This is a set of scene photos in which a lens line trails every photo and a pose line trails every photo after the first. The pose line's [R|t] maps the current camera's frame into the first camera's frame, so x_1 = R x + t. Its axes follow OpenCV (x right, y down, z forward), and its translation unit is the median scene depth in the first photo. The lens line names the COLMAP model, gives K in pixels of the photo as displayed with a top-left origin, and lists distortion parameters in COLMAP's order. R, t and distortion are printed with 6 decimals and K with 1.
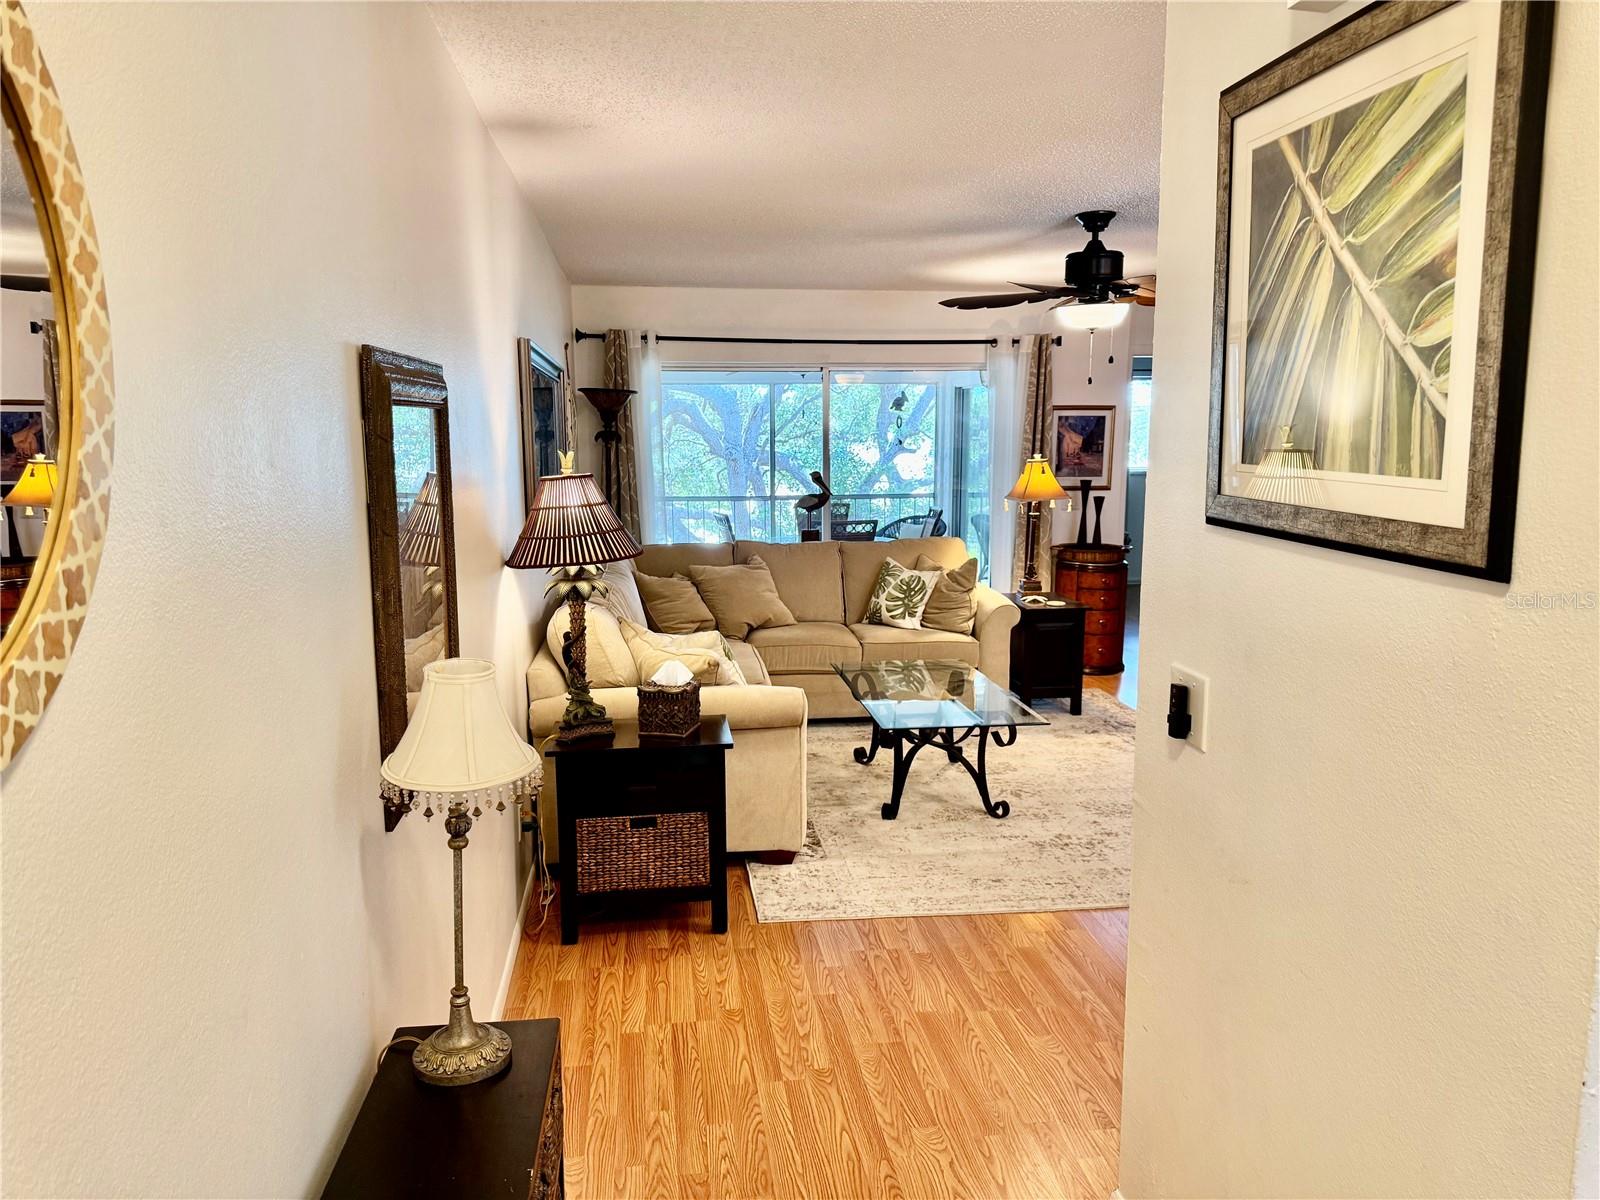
lens RADIAL K [[1102.9, 0, 800.0], [0, 1102.9, 600.0], [0, 0, 1]] dist [0.186191, -0.216781]
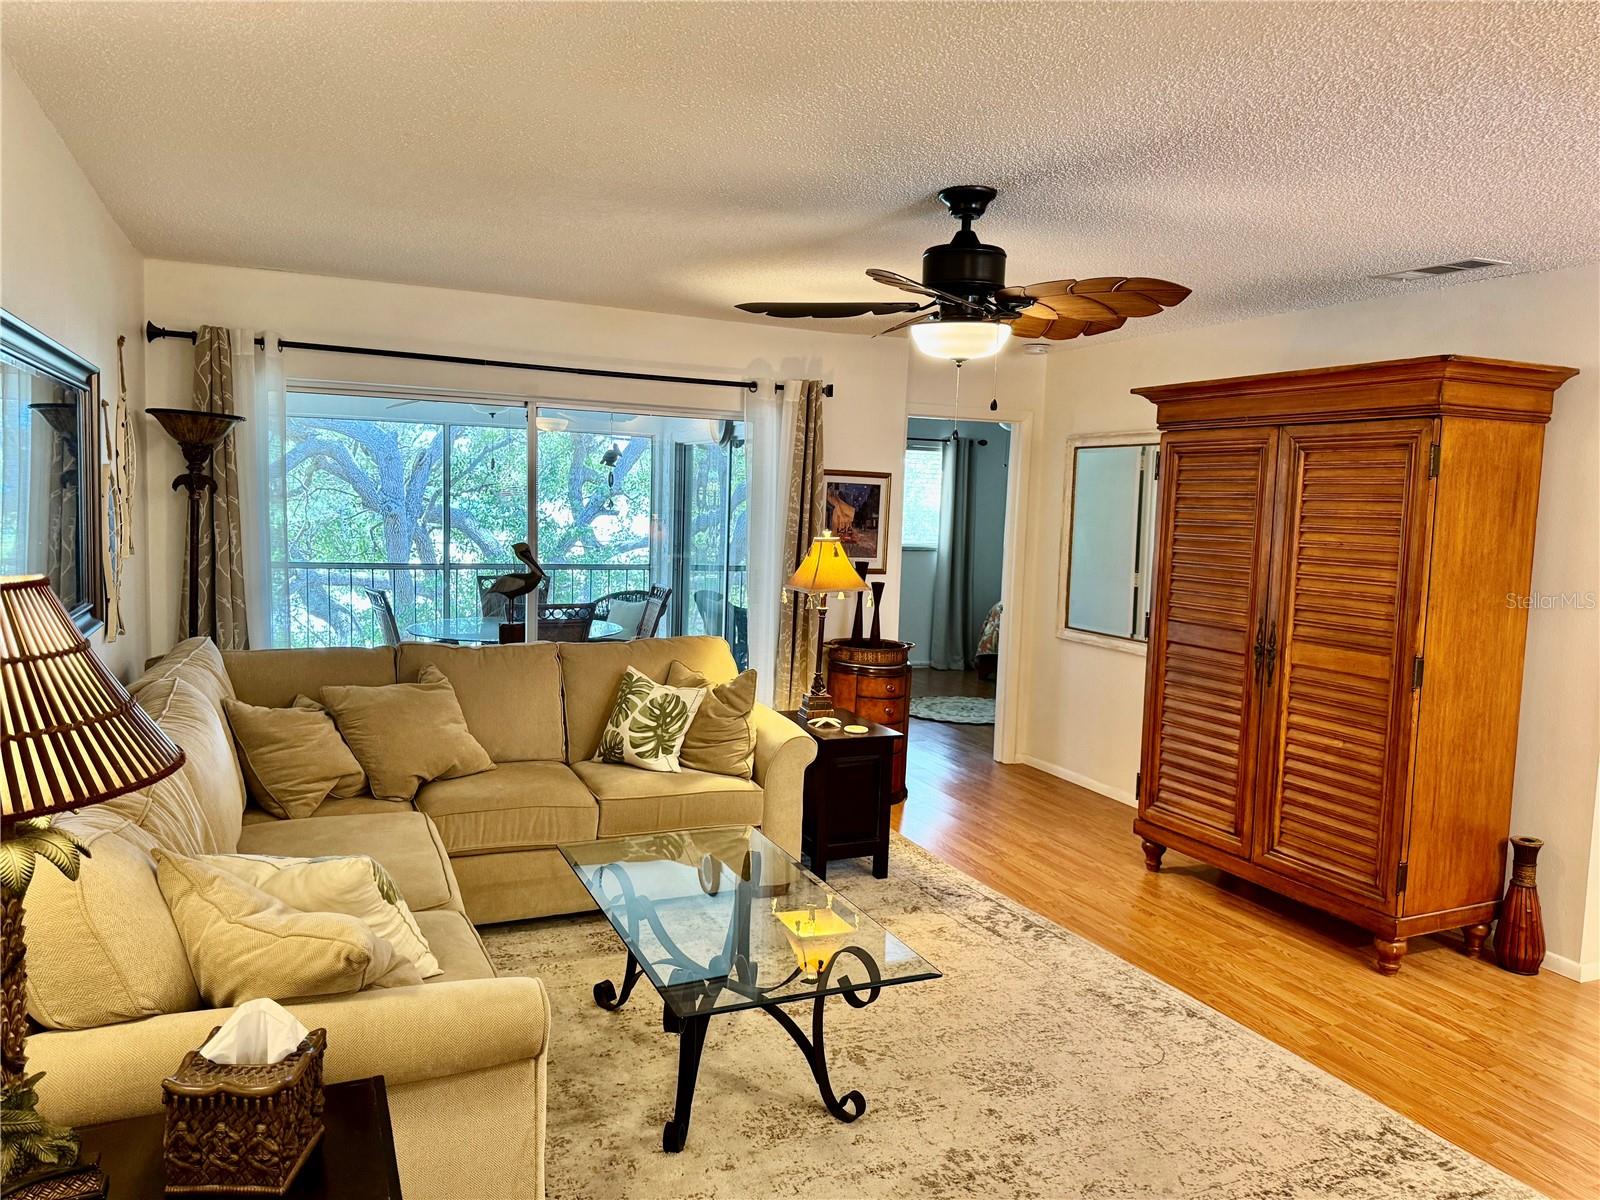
lens RADIAL K [[1107.1, 0, 794.6], [0, 1107.1, 597.4], [0, 0, 1]] dist [0.133940, -0.214958]
pose [[0.958988, 0.010172, 0.283265, -0.022624], [0.005576, 0.998485, -0.054732, -0.044623], [-0.283393, 0.054067, 0.957479, 0.288079]]
